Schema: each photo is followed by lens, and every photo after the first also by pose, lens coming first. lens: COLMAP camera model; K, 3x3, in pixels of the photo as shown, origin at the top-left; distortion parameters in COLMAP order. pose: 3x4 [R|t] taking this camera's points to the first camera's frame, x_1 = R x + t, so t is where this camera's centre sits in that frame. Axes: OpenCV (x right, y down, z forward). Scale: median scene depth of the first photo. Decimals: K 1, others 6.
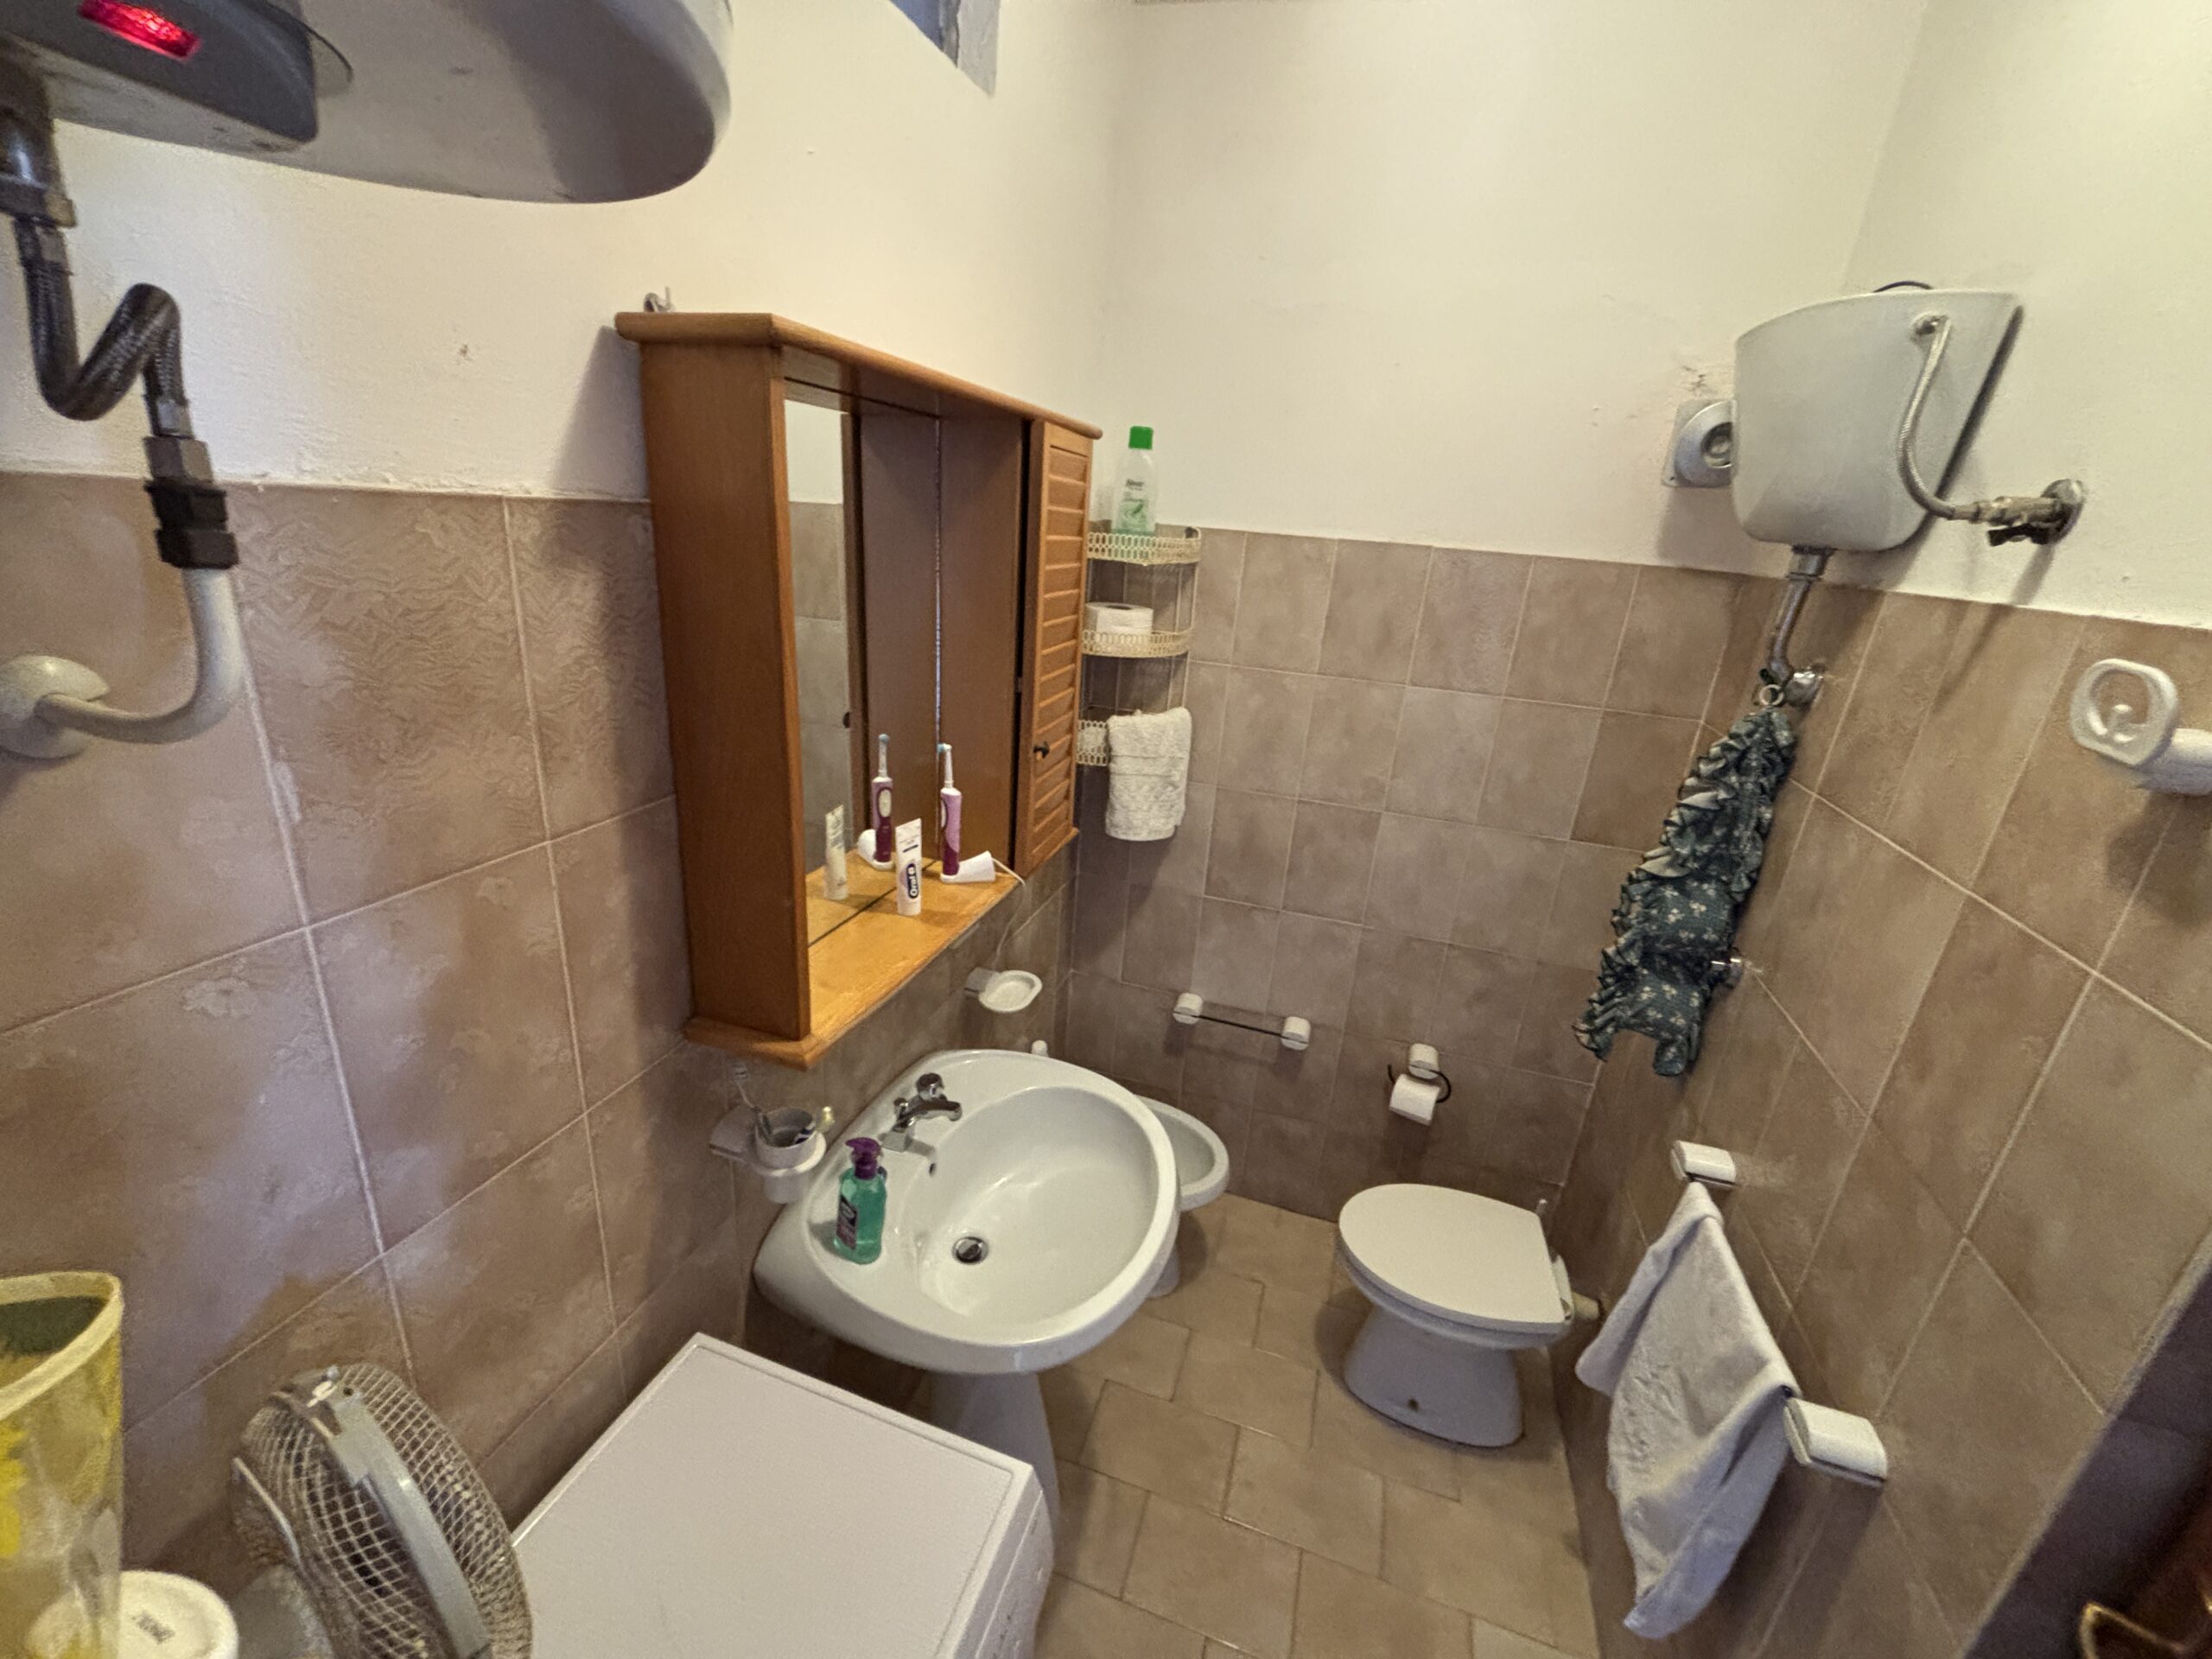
lens RADIAL K [[887.9, 0, 1107.6], [0, 887.9, 829.7], [0, 0, 1]] dist [0.001838, 0.000212]
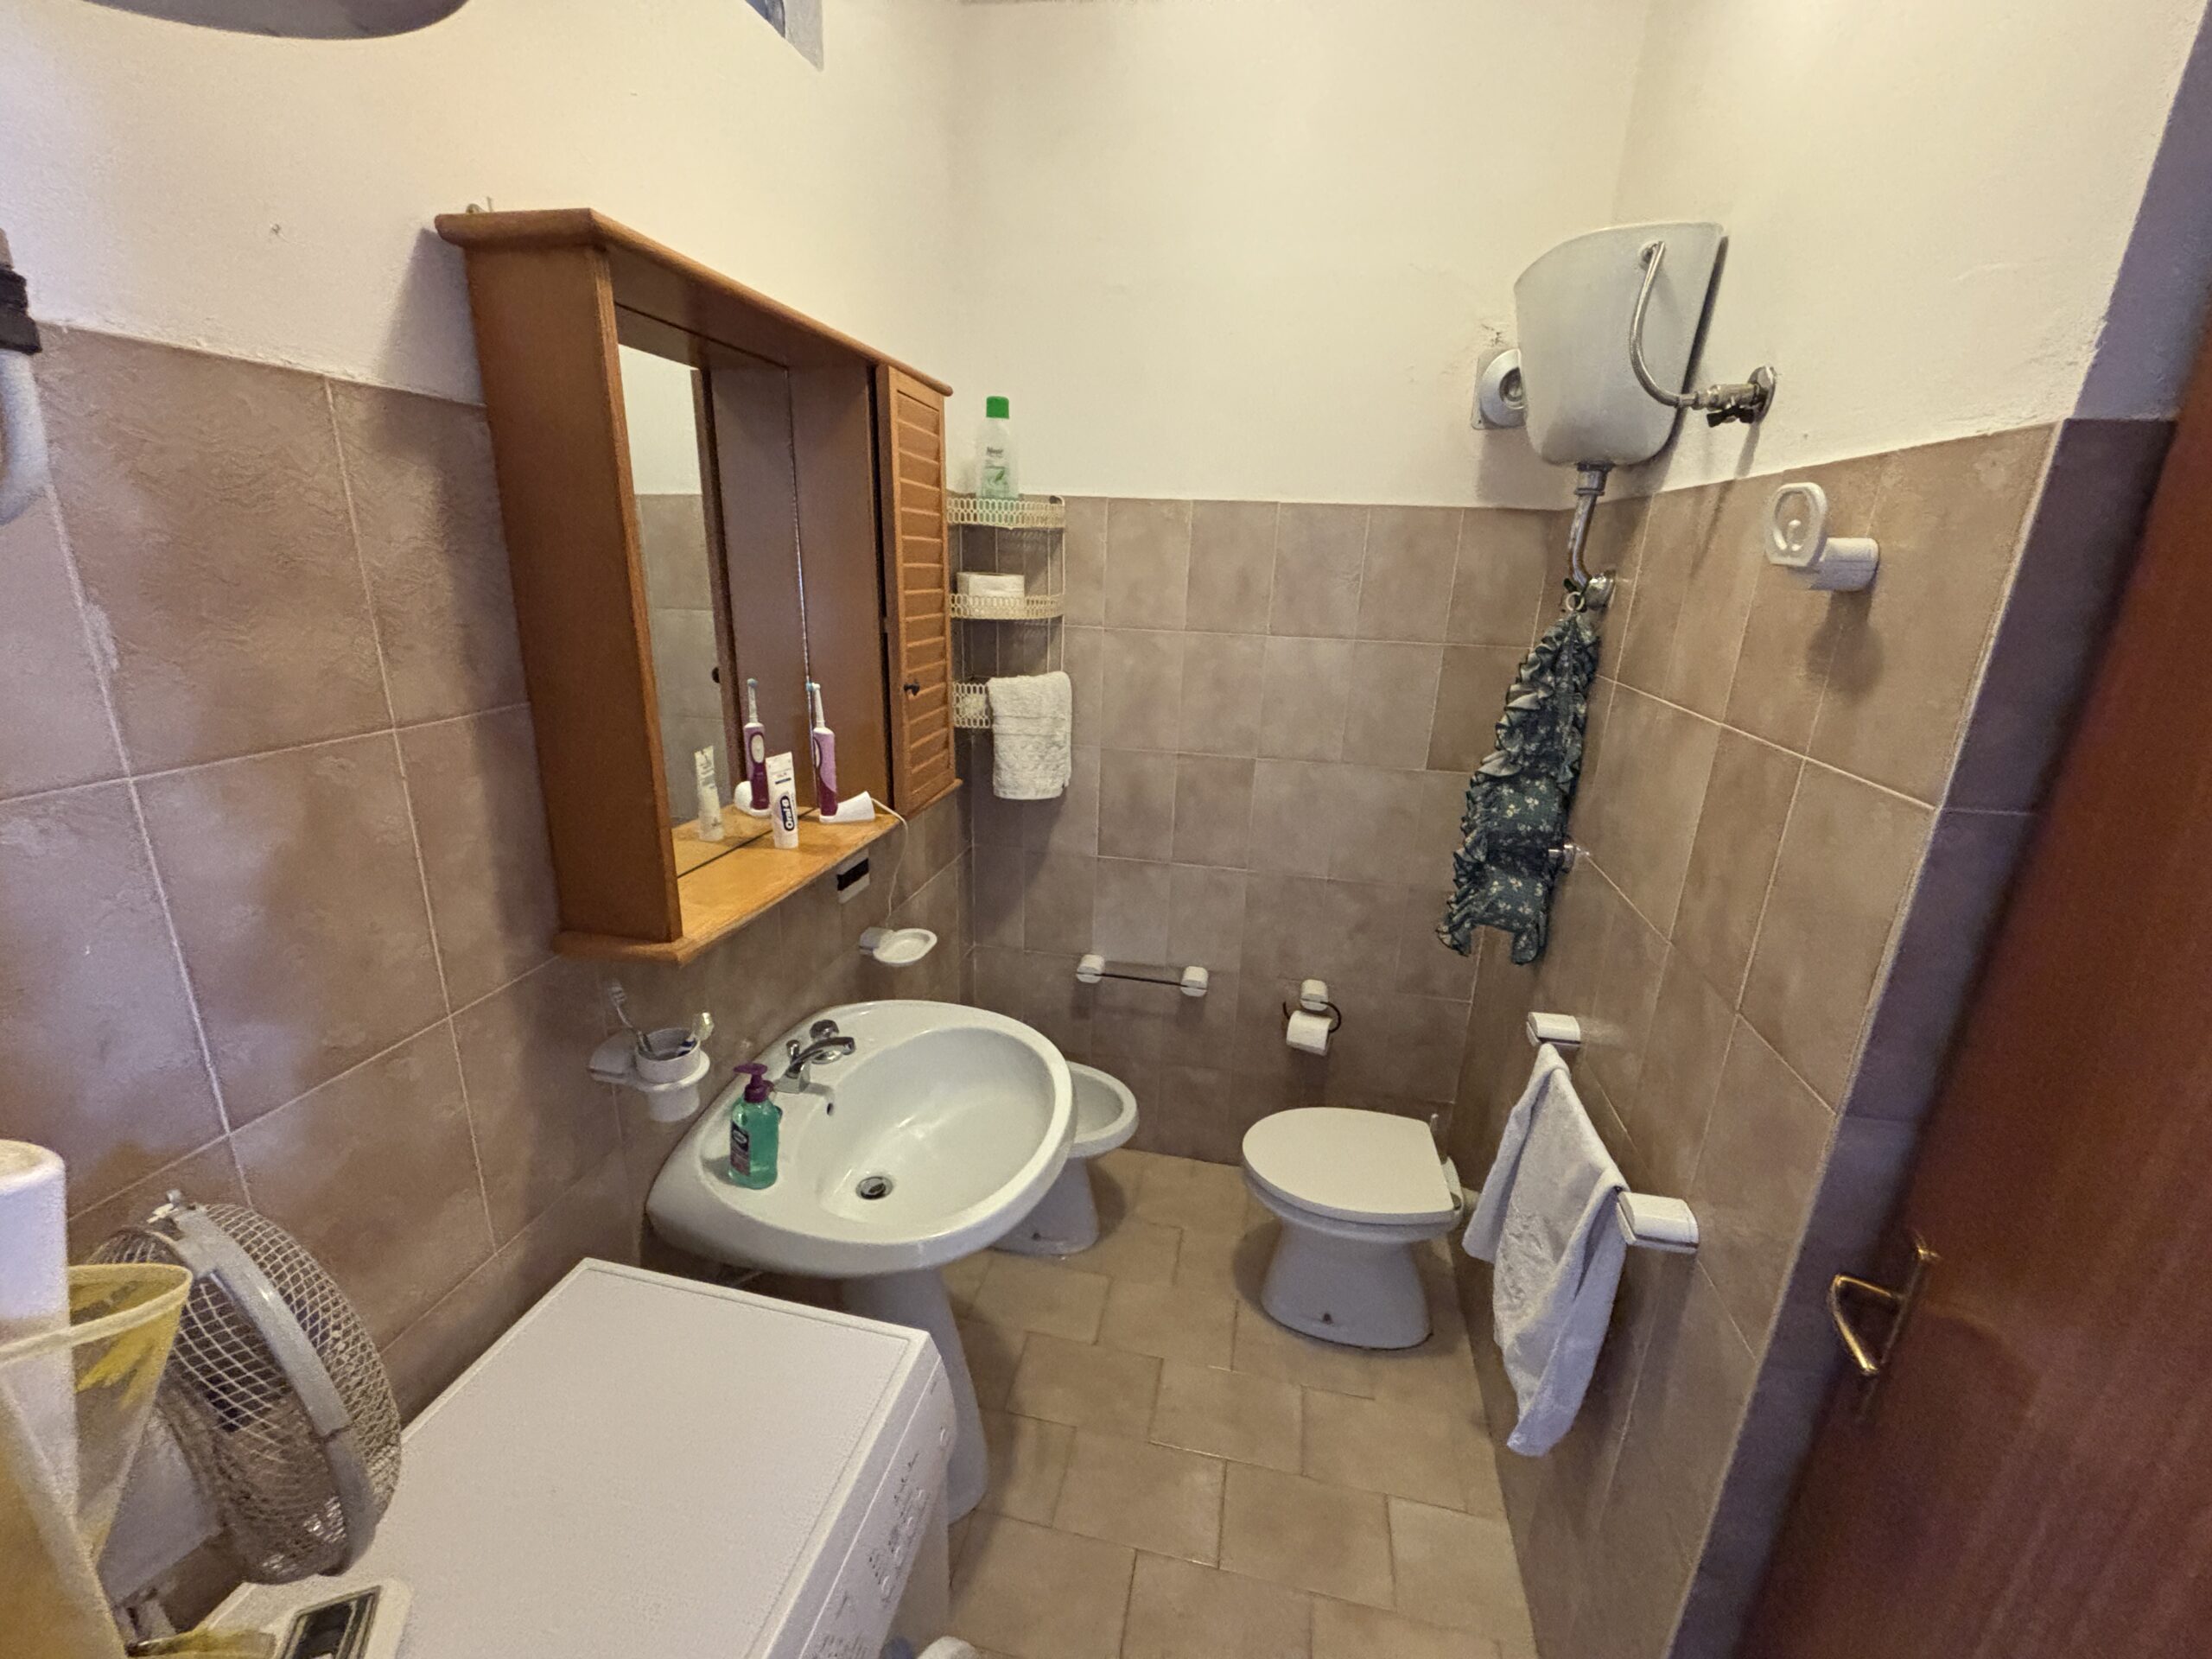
lens RADIAL K [[887.9, 0, 1104.6], [0, 887.9, 823.2], [0, 0, 1]] dist [0.001838, 0.000212]
pose [[0.993291, -0.069901, 0.092120, 0.046780], [0.073155, 0.996793, -0.032424, 0.130444], [-0.089558, 0.038945, 0.995220, -0.047357]]
